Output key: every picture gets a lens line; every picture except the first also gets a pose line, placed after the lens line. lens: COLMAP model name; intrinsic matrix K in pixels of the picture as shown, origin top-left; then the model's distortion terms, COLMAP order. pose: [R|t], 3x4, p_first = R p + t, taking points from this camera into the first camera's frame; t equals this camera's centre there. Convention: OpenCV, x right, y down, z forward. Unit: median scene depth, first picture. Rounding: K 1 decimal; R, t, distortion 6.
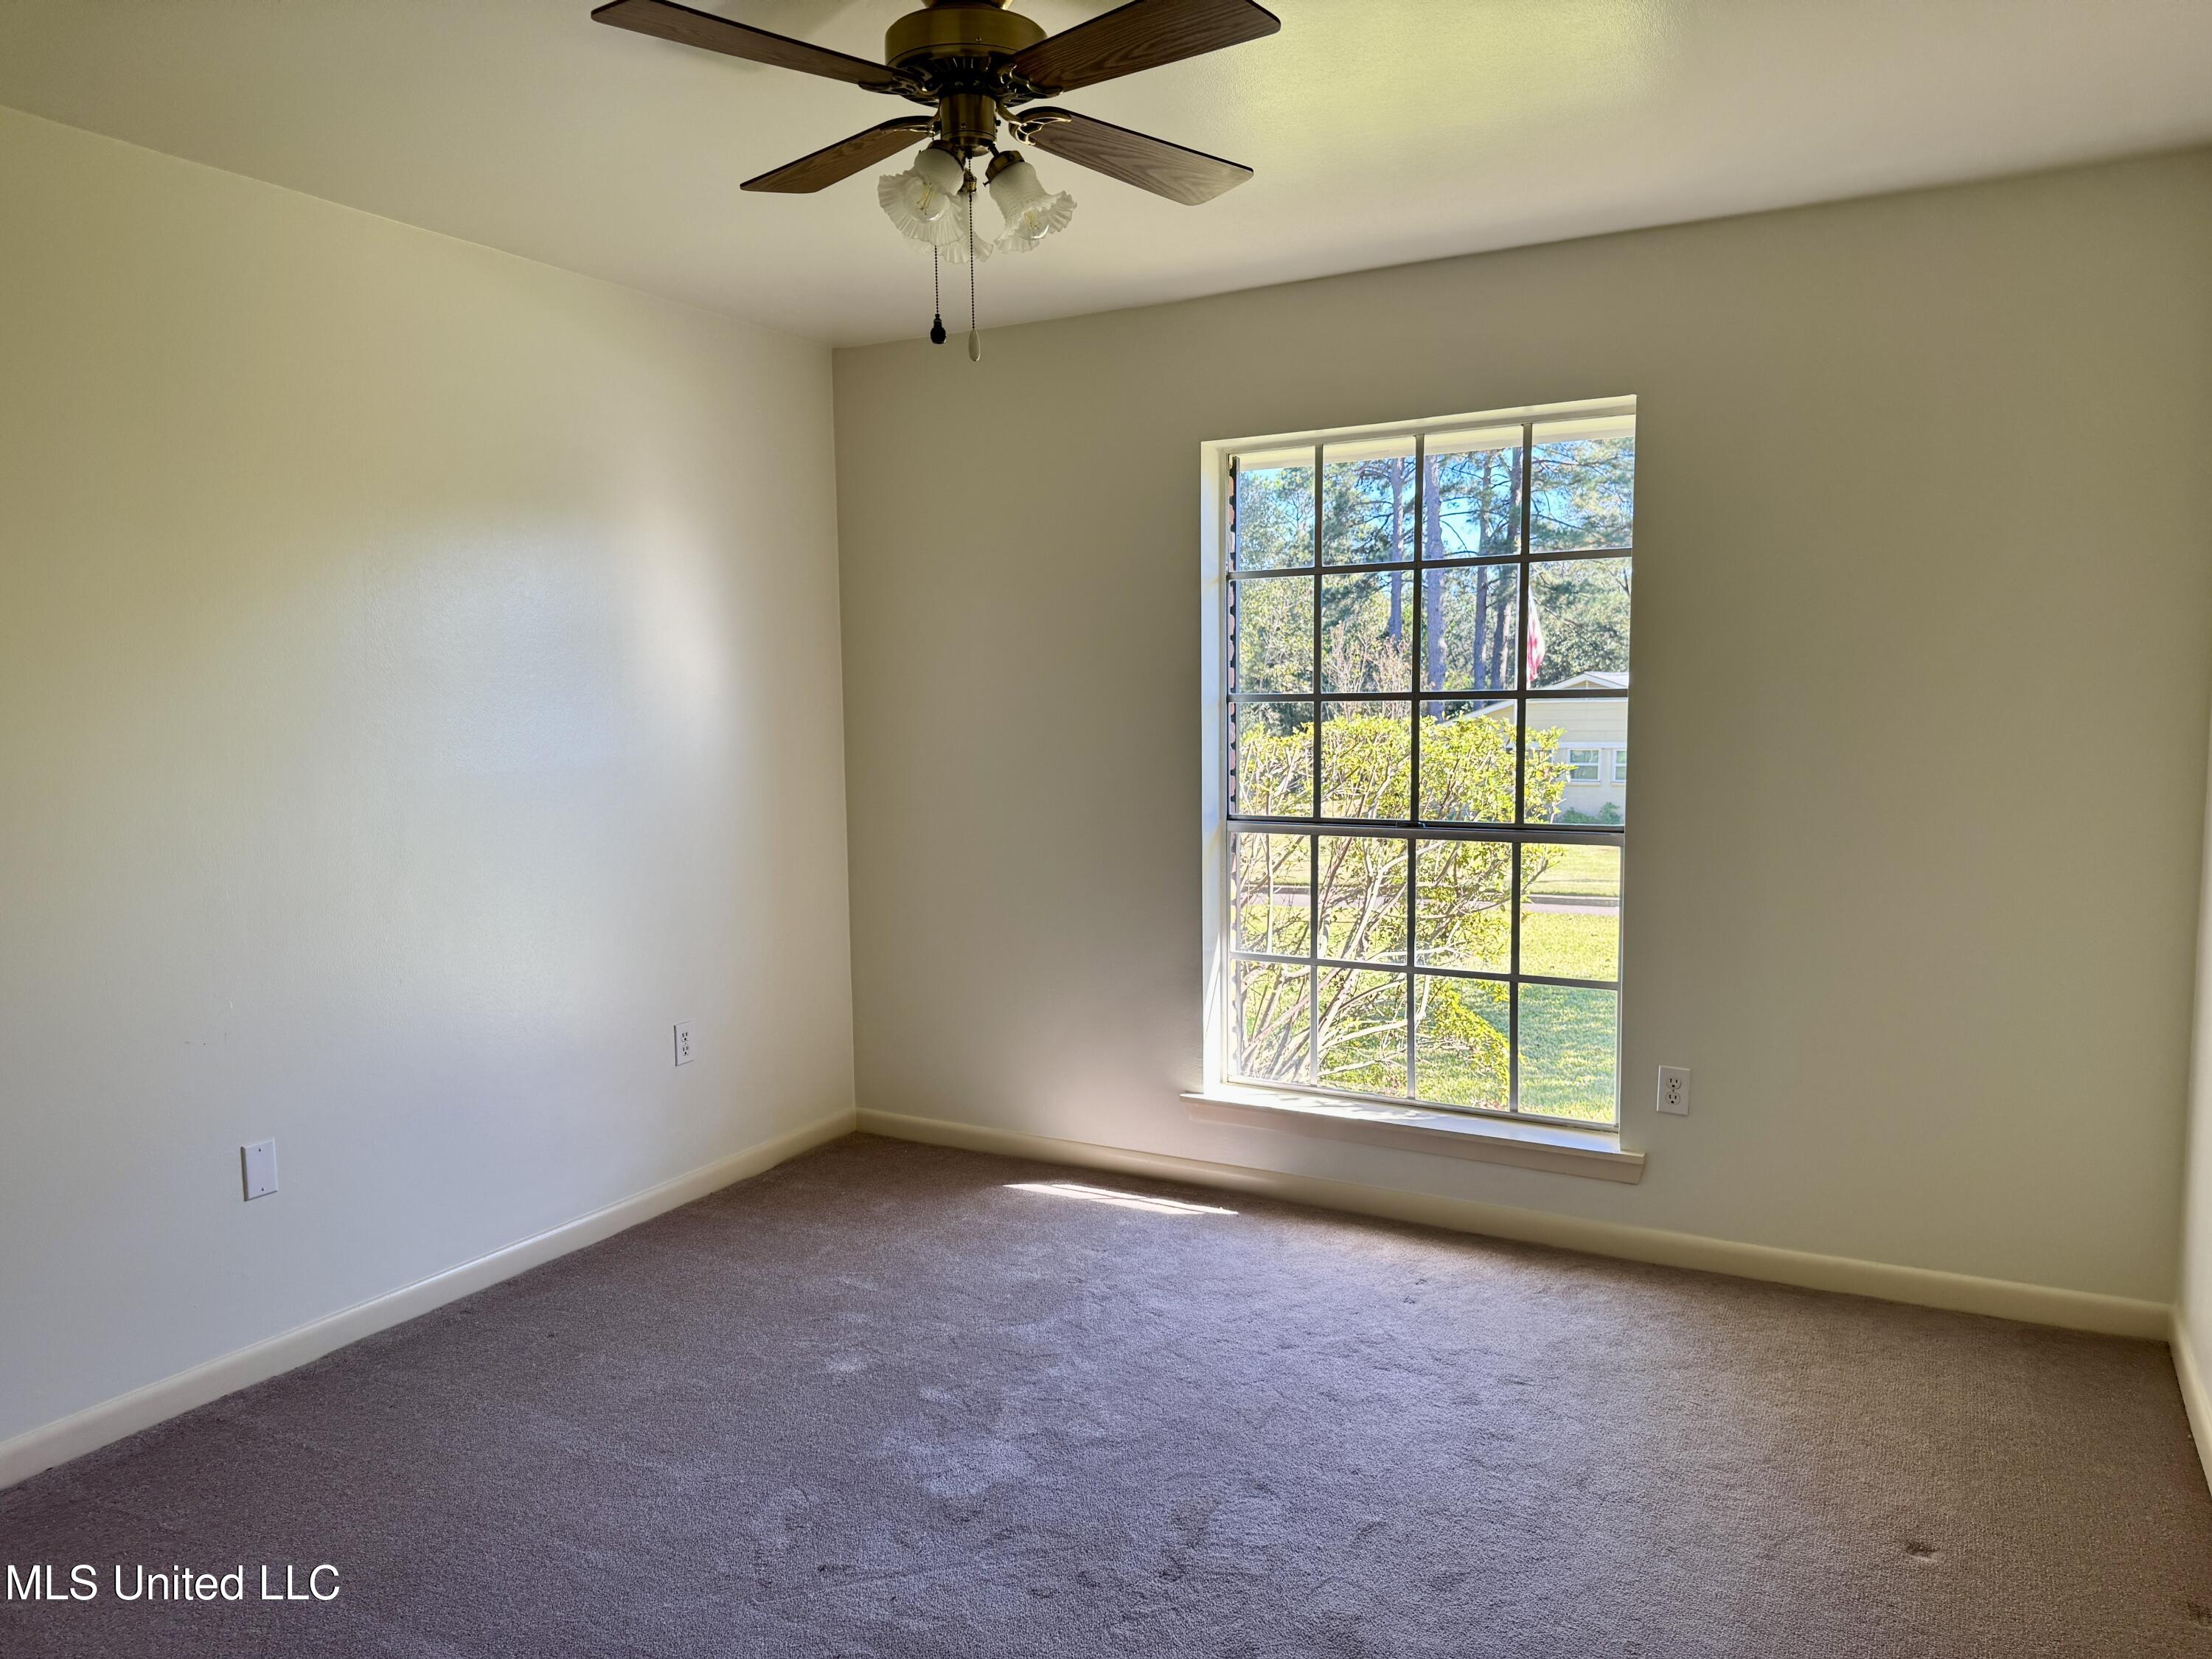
lens RADIAL K [[1556.9, 0, 1098.4], [0, 1556.9, 836.8], [0, 0, 1]] dist [0.201355, -0.358842]
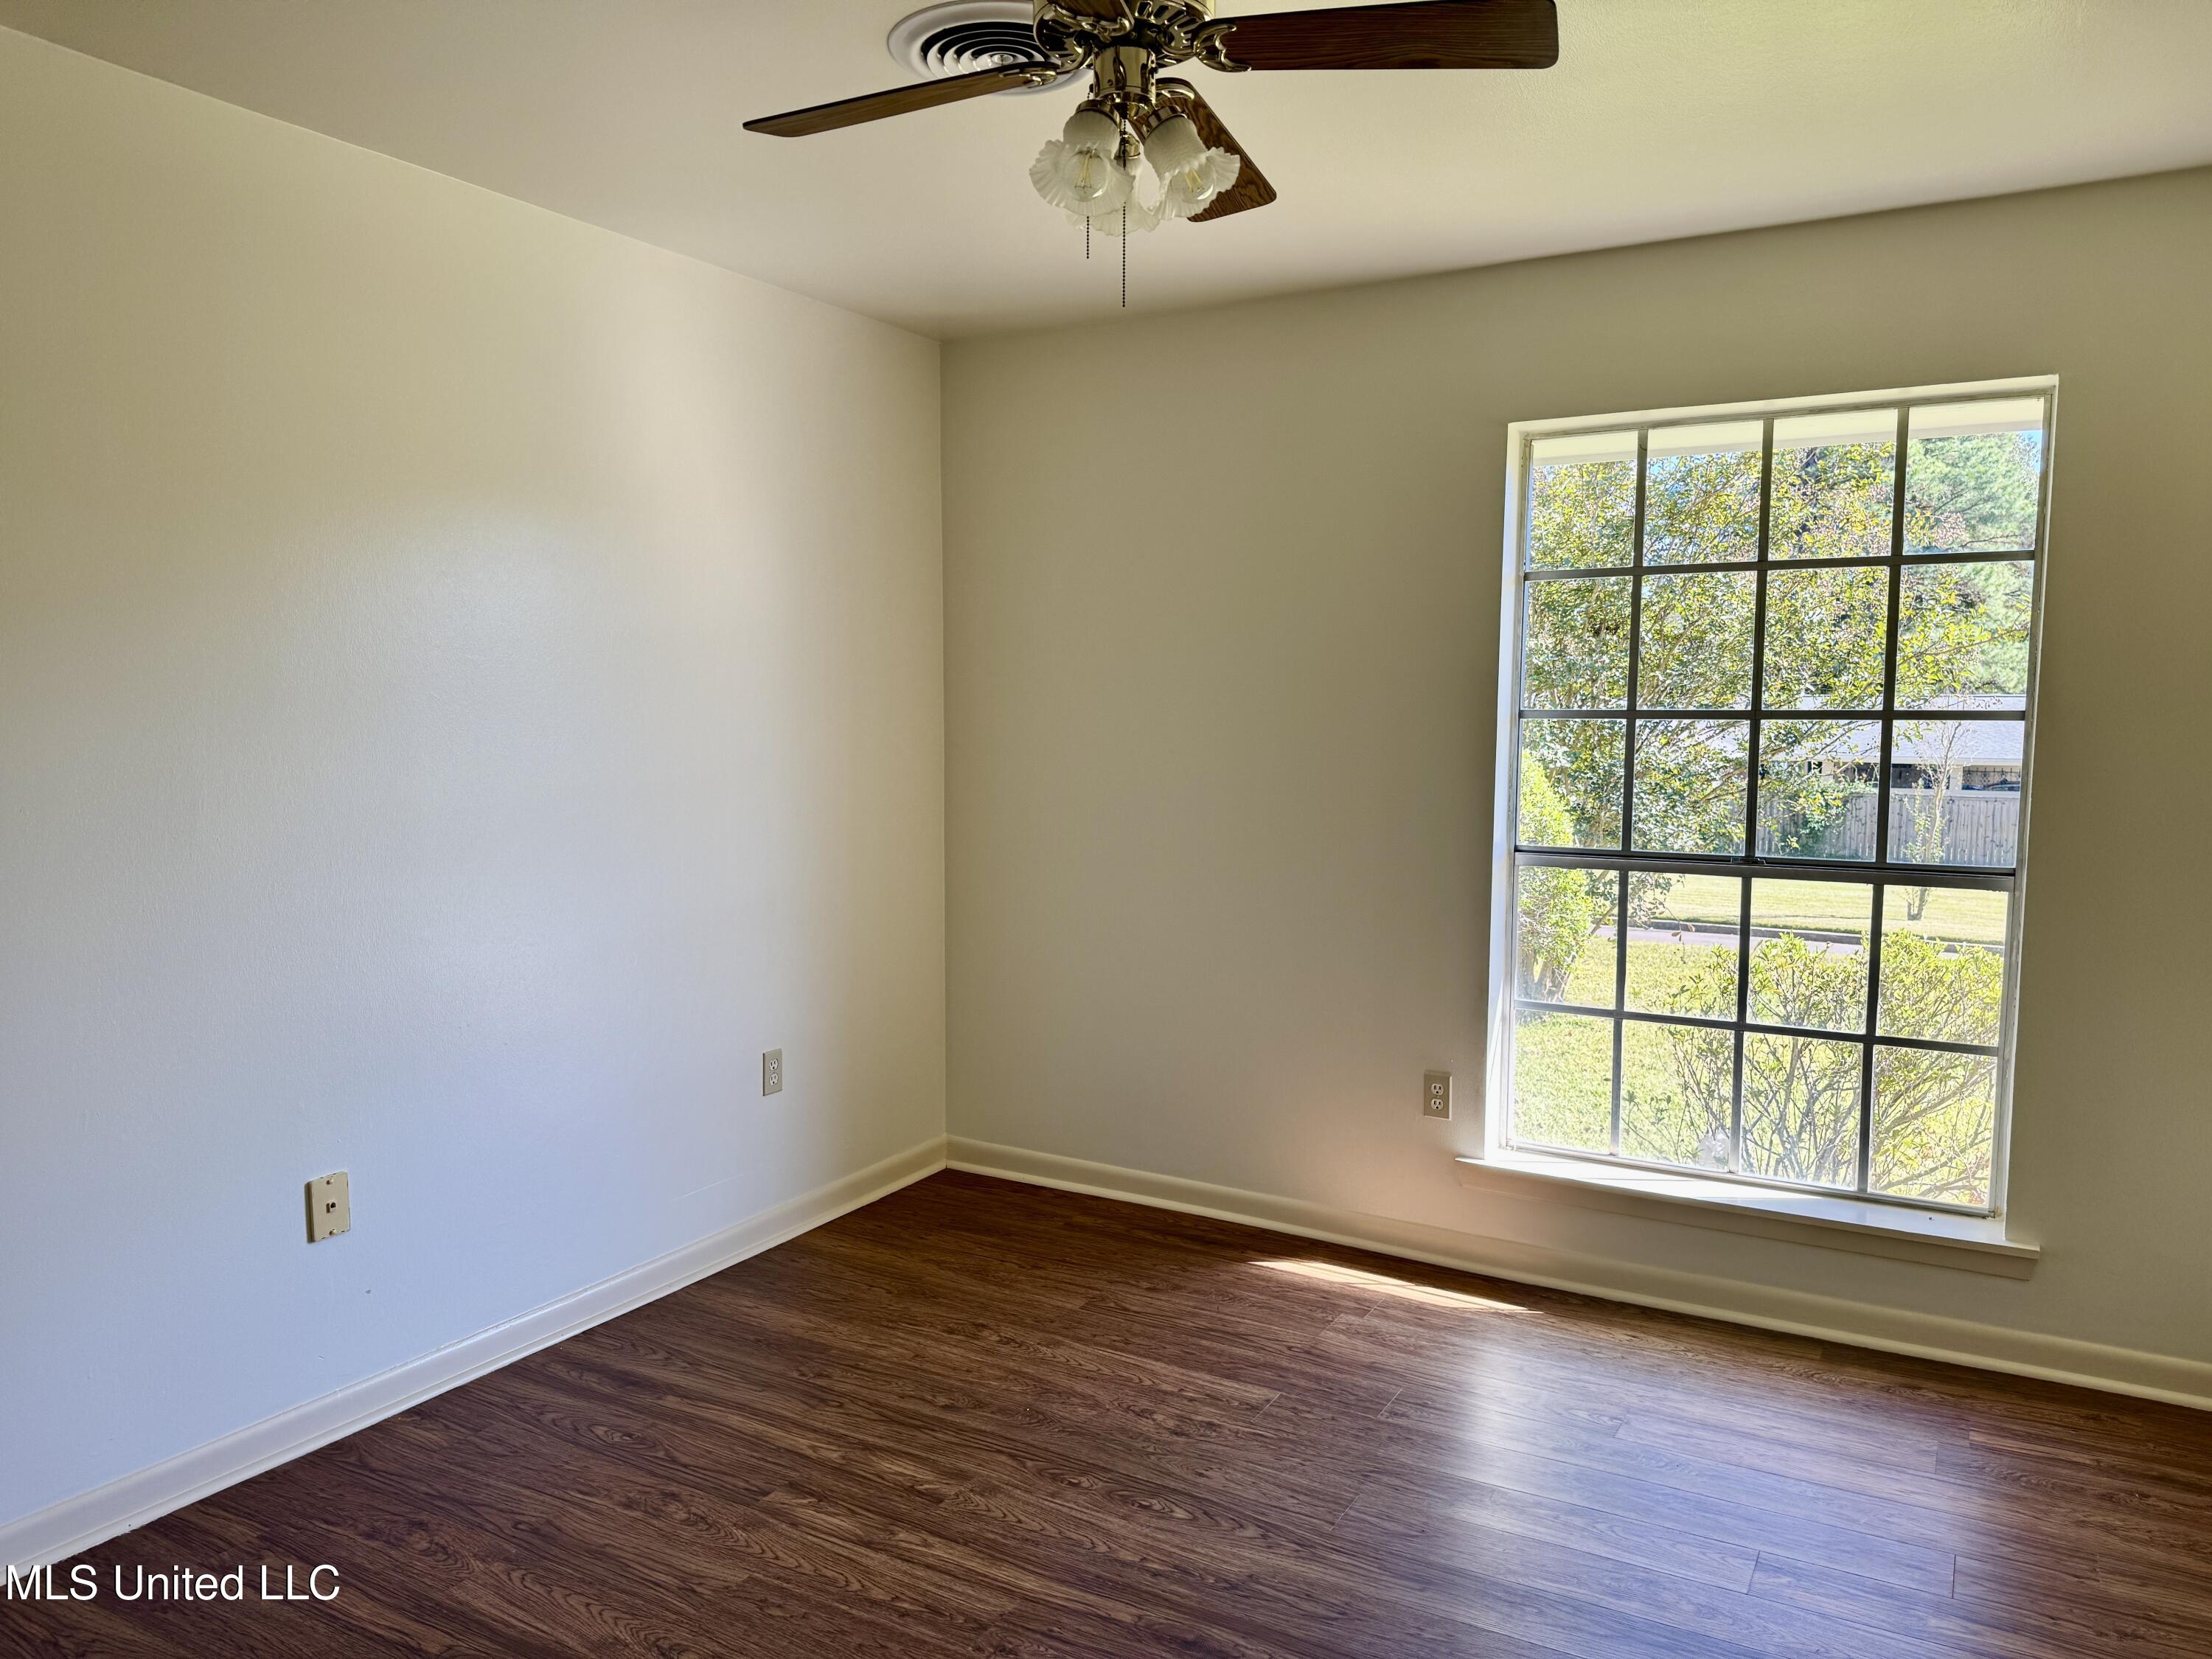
lens RADIAL K [[1595.1, 0, 1106.0], [0, 1595.1, 829.5], [0, 0, 1]] dist [0.212473, -0.323529]
pose [[0.999667, 0.021165, 0.014738, -0.172057], [-0.020976, 0.999697, -0.012864, -0.005874], [-0.015006, 0.012551, 0.999809, 0.092813]]
